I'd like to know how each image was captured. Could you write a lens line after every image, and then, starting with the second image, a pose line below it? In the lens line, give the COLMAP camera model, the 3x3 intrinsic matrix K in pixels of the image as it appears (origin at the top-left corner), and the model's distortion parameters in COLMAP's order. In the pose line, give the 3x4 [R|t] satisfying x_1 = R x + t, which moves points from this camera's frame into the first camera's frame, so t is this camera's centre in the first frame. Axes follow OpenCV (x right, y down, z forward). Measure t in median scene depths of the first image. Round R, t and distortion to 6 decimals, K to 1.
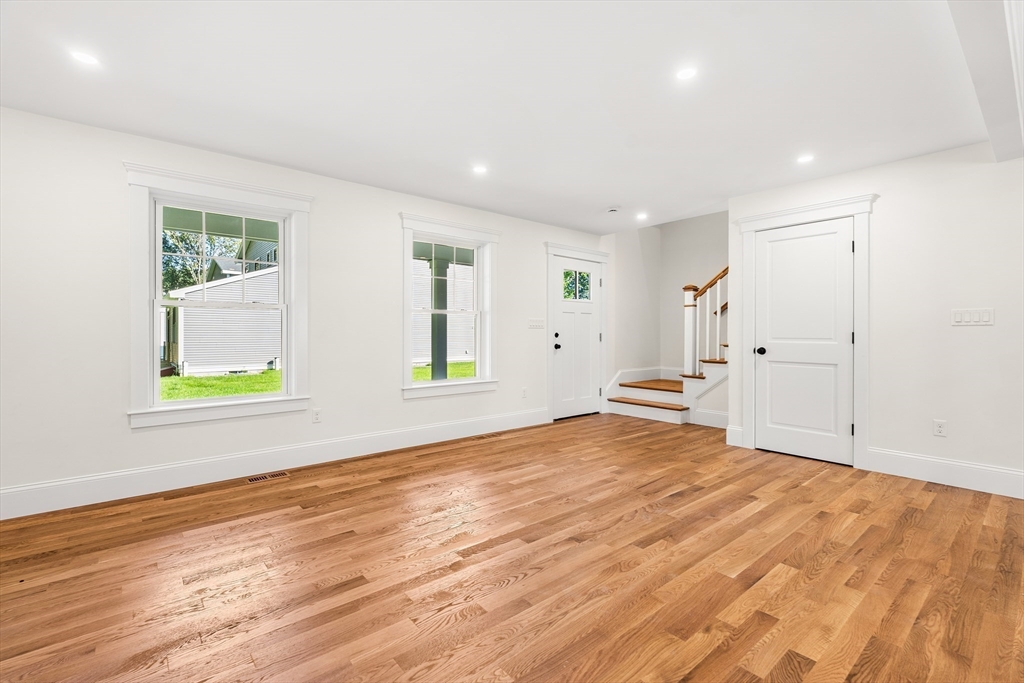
lens RADIAL K [[453.9, 0, 511.5], [0, 453.9, 336.6], [0, 0, 1]] dist [0.000769, -0.000048]
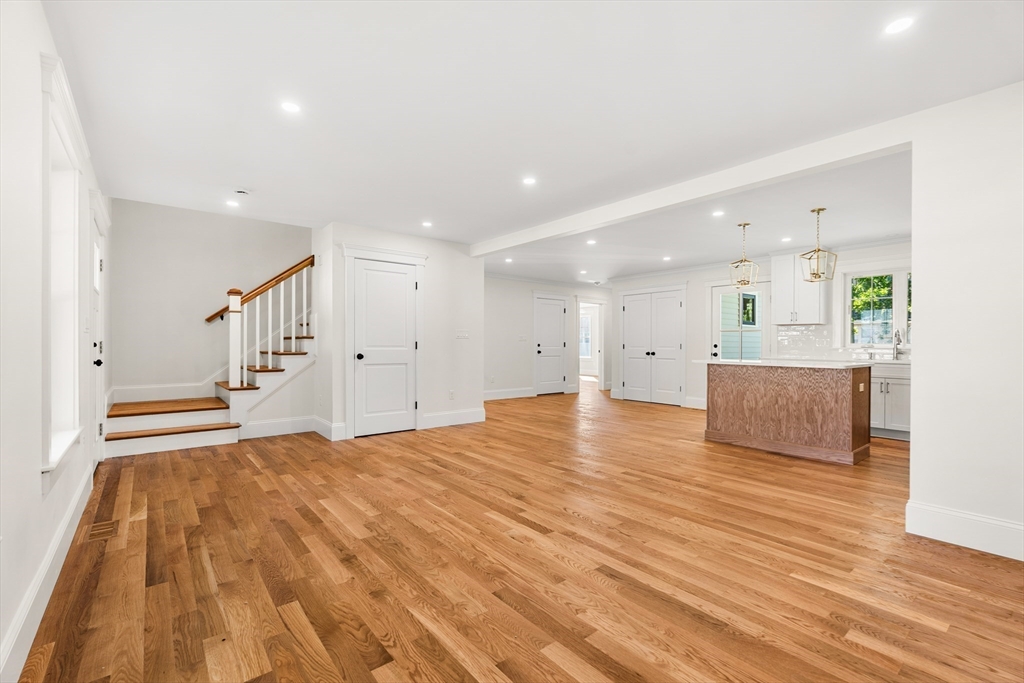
lens RADIAL K [[452.9, 0, 513.8], [0, 452.9, 343.9], [0, 0, 1]] dist [-0.003212, -0.000121]
pose [[0.018430, -0.001465, 0.999829, -0.905693], [0.004199, 0.999990, 0.001388, -0.002800], [-0.999821, 0.004173, 0.018436, 0.760770]]
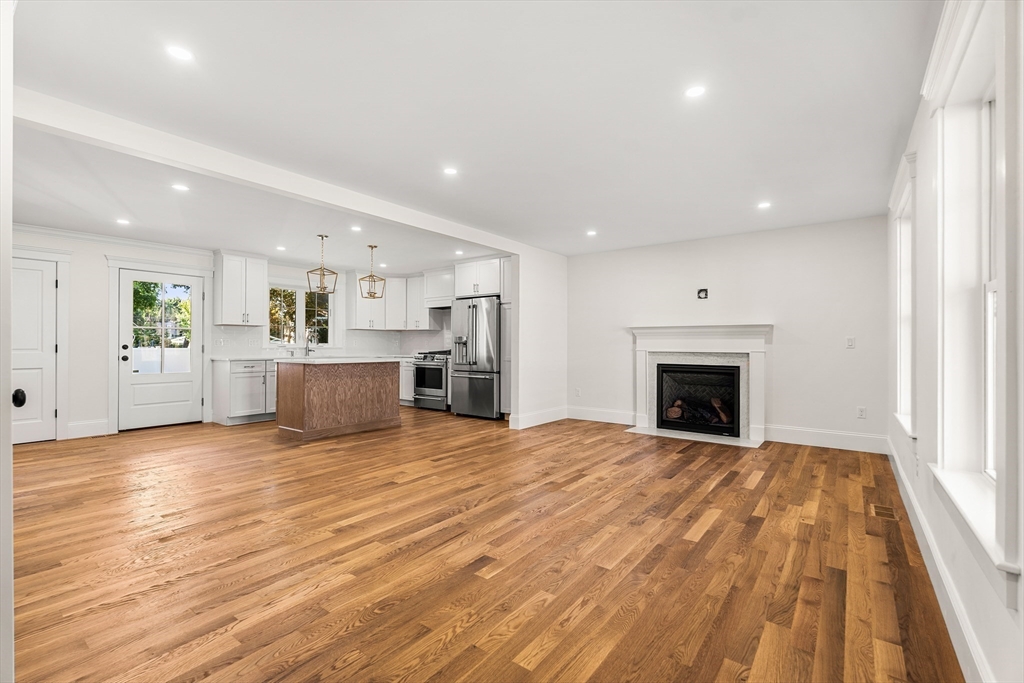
lens RADIAL K [[452.9, 0, 513.8], [0, 452.9, 343.9], [0, 0, 1]] dist [-0.003212, -0.000121]
pose [[-0.973308, -0.004649, -0.229457, 0.389745], [-0.005736, 0.999975, 0.004073, -0.011795], [0.229432, 0.005280, -0.973310, 1.858188]]
